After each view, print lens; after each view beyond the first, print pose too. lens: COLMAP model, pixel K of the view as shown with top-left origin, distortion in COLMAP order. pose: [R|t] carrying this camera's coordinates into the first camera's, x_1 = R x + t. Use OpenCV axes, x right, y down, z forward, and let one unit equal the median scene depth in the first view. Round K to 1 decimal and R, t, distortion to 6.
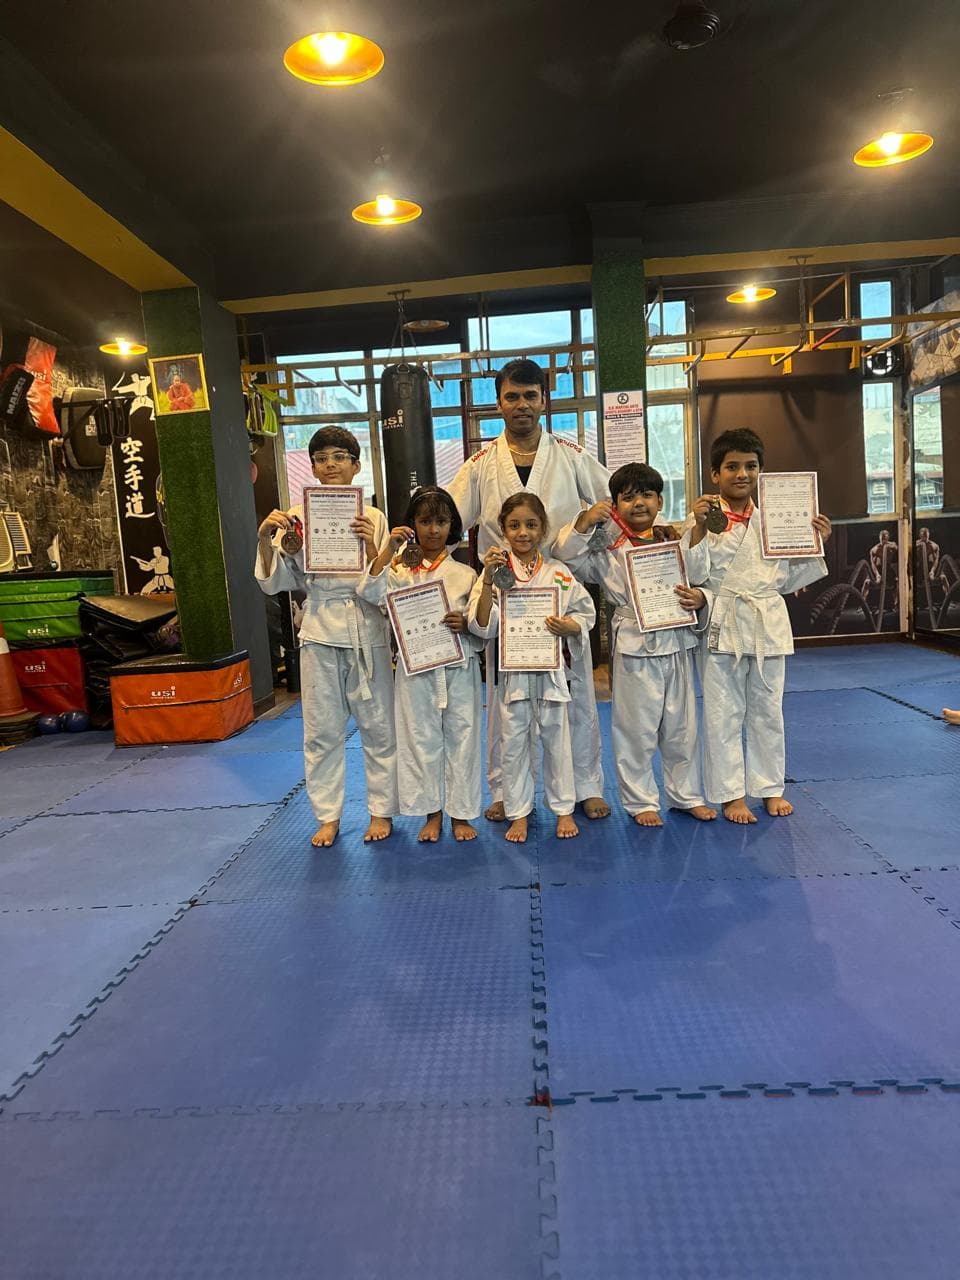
lens RADIAL K [[899.3, 0, 471.5], [0, 899.3, 636.8], [0, 0, 1]] dist [0.071404, -0.099862]
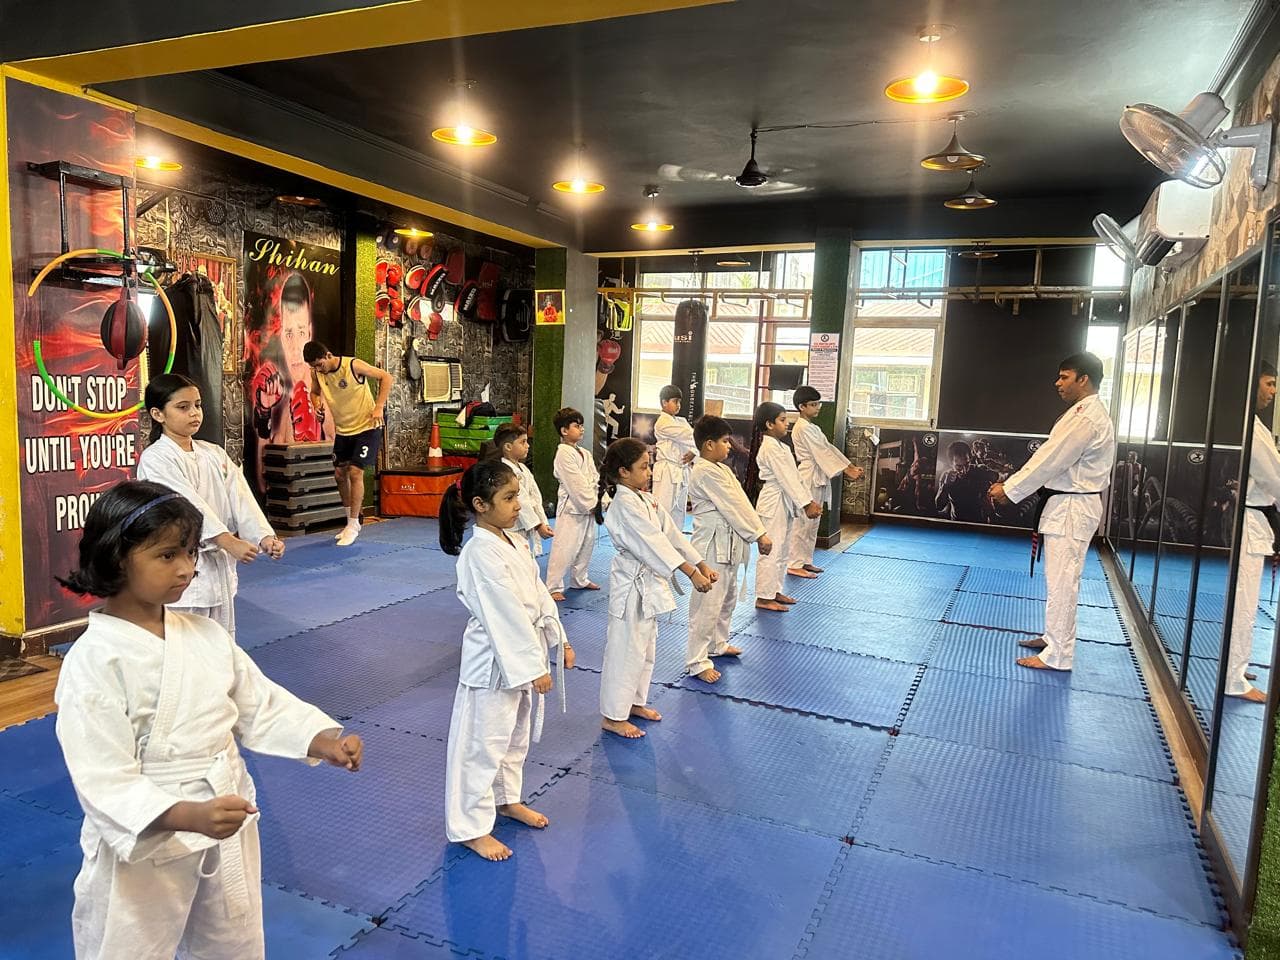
lens RADIAL K [[897.1, 0, 635.5], [0, 897.1, 470.1], [0, 0, 1]] dist [0.125164, -0.167136]
pose [[0.927857, 0.137670, -0.346596, 0.332528], [-0.134542, 0.990352, 0.033197, -0.050836], [0.347822, 0.015829, 0.937427, -0.357493]]
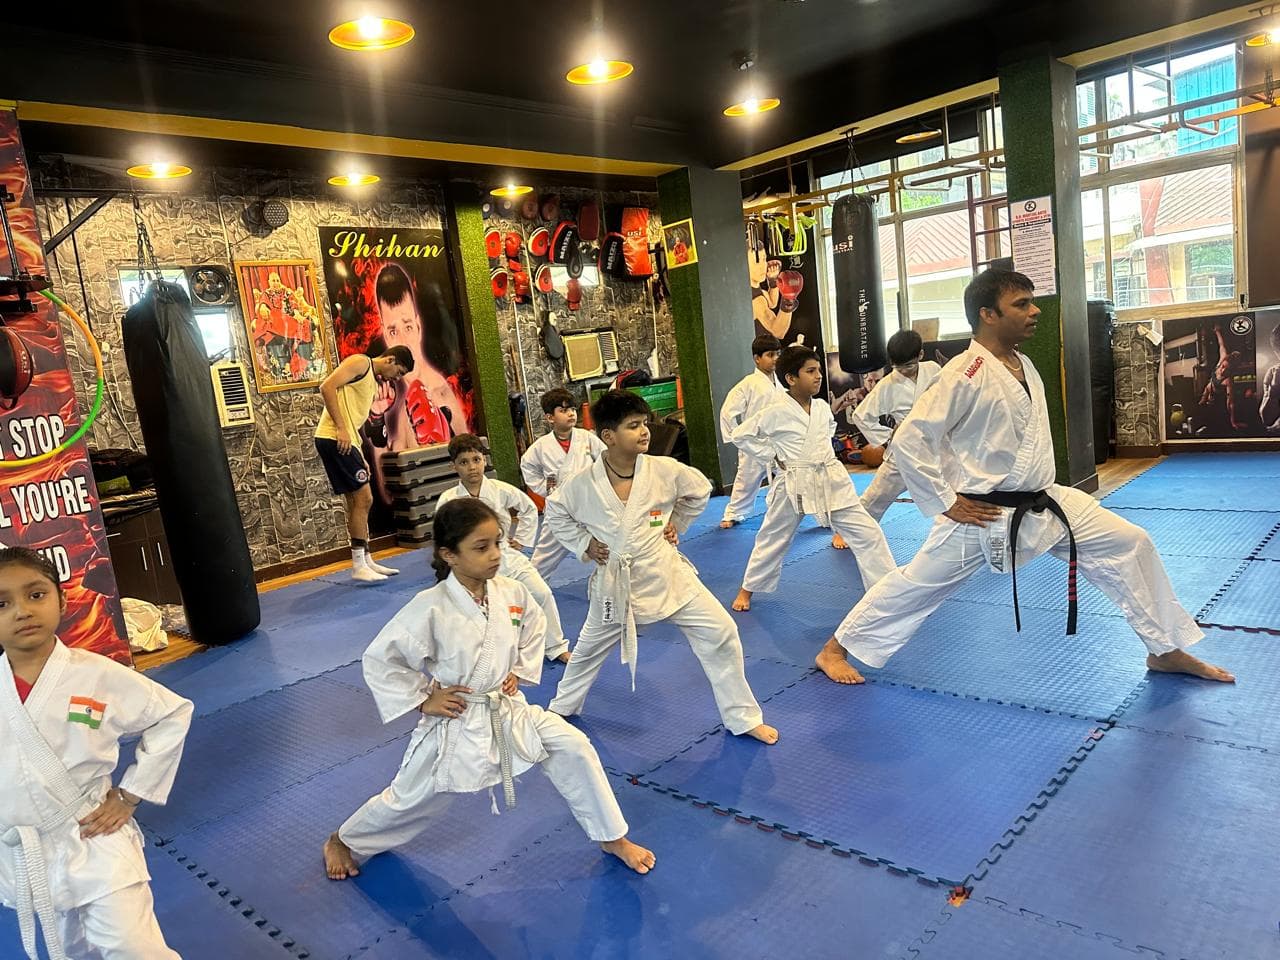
lens RADIAL K [[896.4, 0, 634.6], [0, 896.4, 488.1], [0, 0, 1]] dist [0.133516, -0.187286]
pose [[0.760472, 0.066702, -0.645936, 0.410569], [0.013115, 0.992930, 0.117975, -0.063113], [0.649238, -0.098188, 0.754221, -0.067170]]
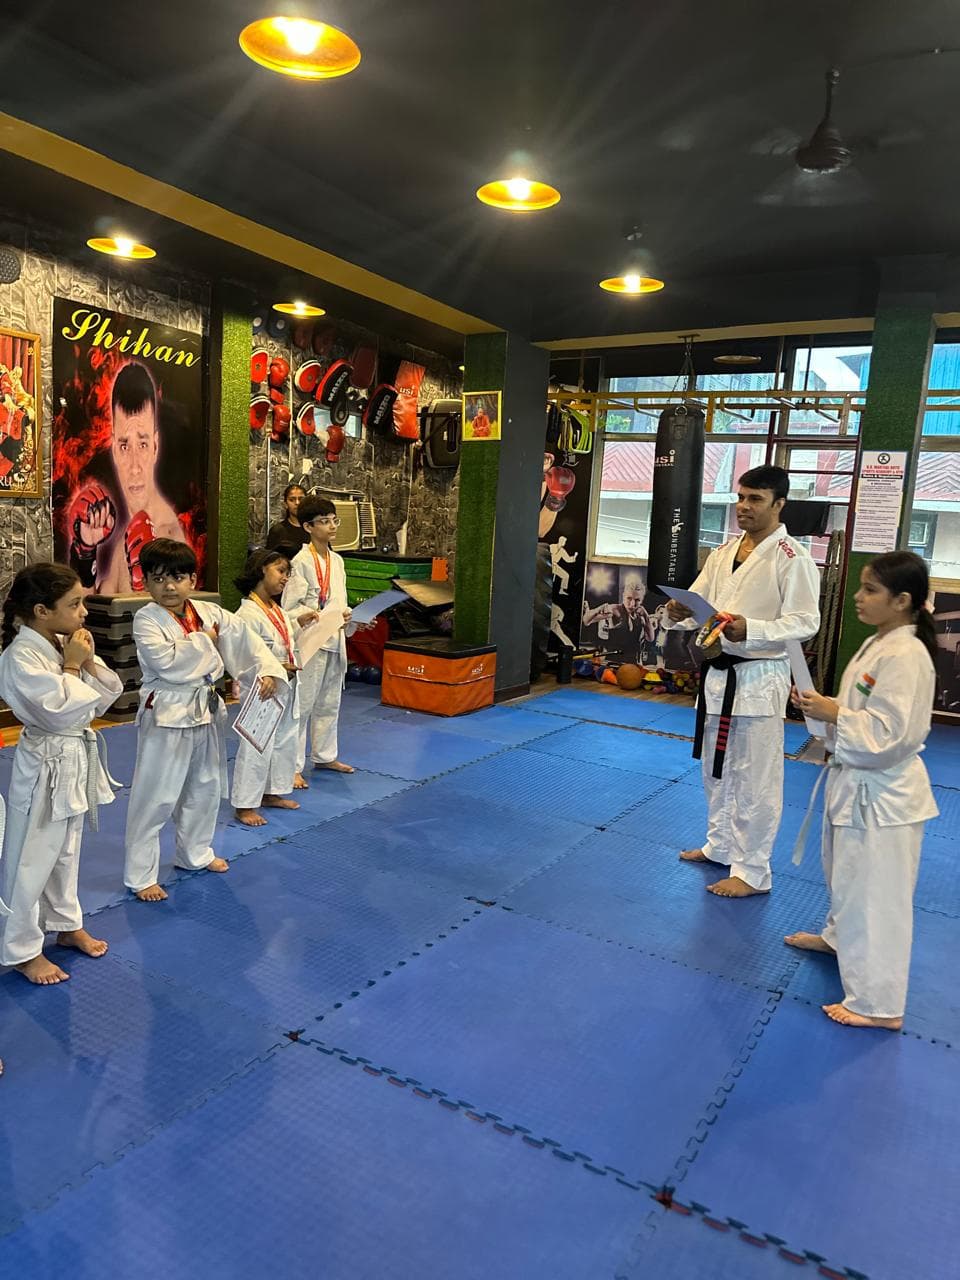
lens RADIAL K [[896.4, 0, 490.1], [0, 896.4, 645.9], [0, 0, 1]] dist [0.133516, -0.187286]
pose [[0.882095, 0.180931, -0.434939, 0.206187], [-0.159933, 0.983482, 0.084762, -0.066791], [0.443091, -0.005207, 0.896461, -0.046252]]
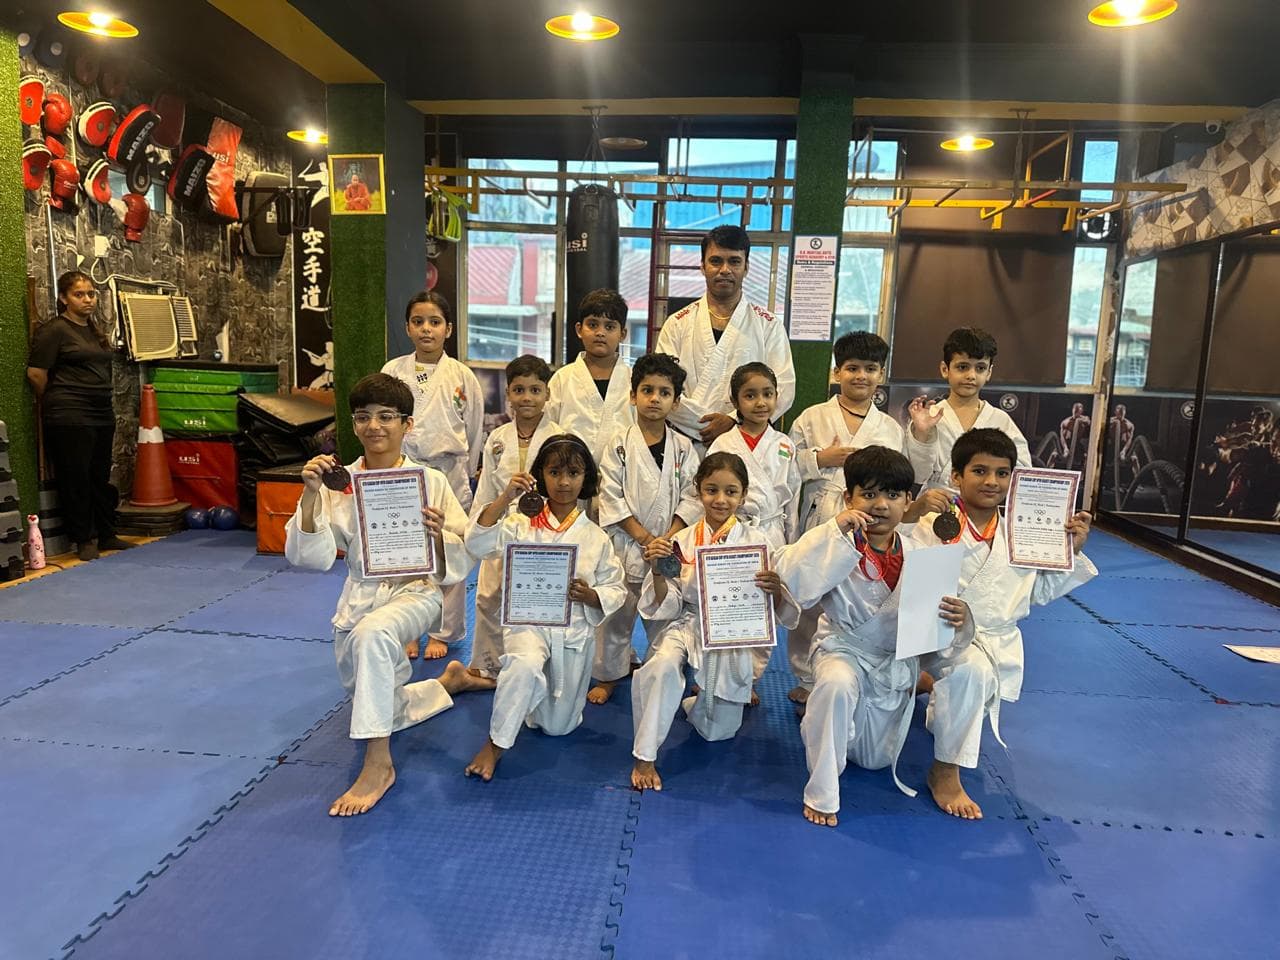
lens RADIAL K [[899.3, 0, 628.2], [0, 899.3, 481.4], [0, 0, 1]] dist [0.071404, -0.099862]
pose [[0.993991, 0.105663, -0.028583, 0.020080], [-0.104302, 0.993503, 0.045526, -0.030940], [0.033208, -0.042272, 0.998554, 0.026510]]
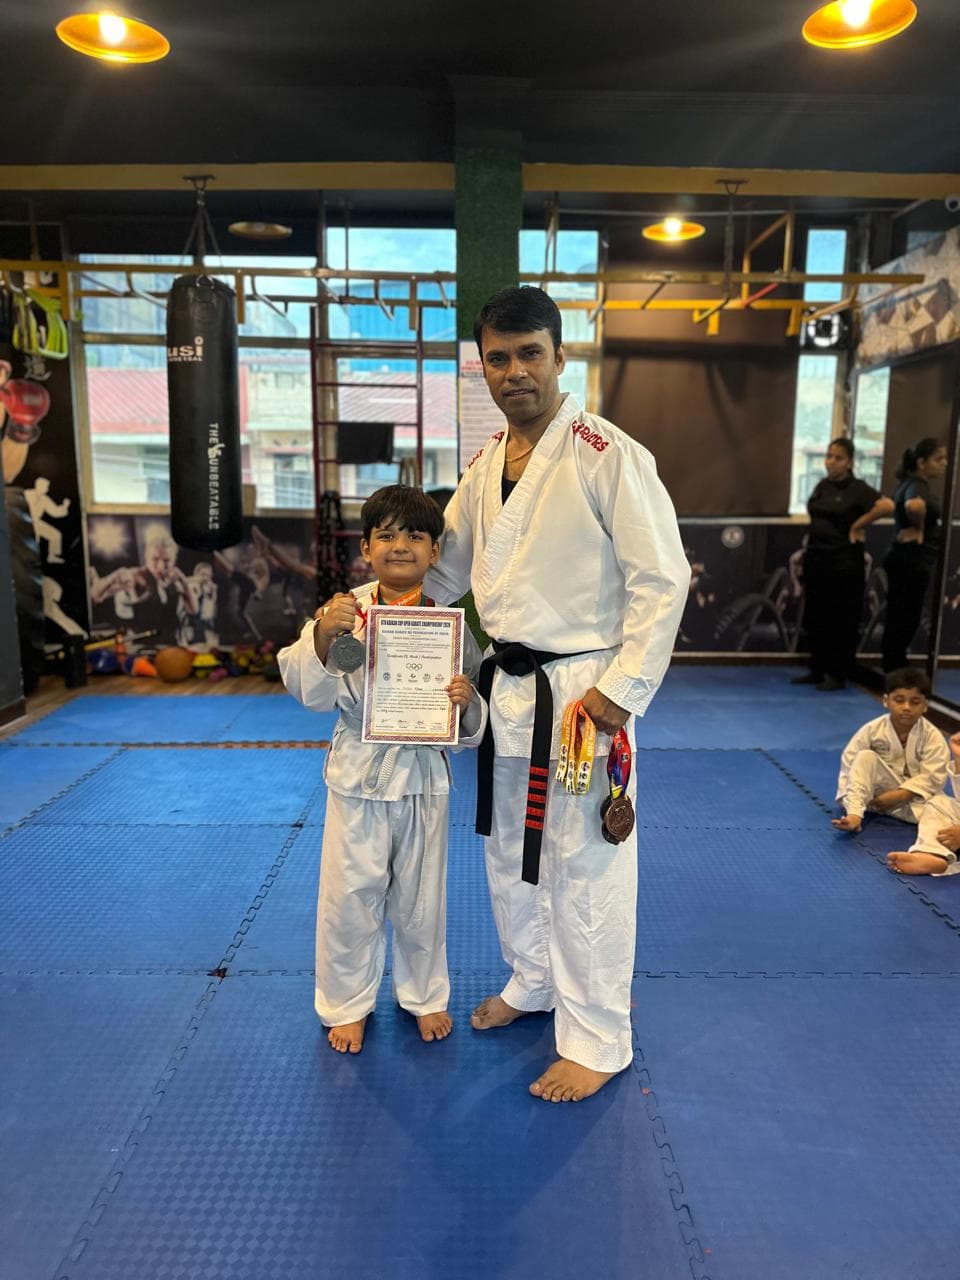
lens RADIAL K [[899.9, 0, 480.0], [0, 899.9, 640.0], [0, 0, 1]] dist [0.077063, -0.096264]
pose [[0.995390, 0.060377, 0.074522, 0.096750], [-0.065624, 0.995380, 0.070090, -0.061575], [-0.069946, -0.074657, 0.994753, 0.184327]]
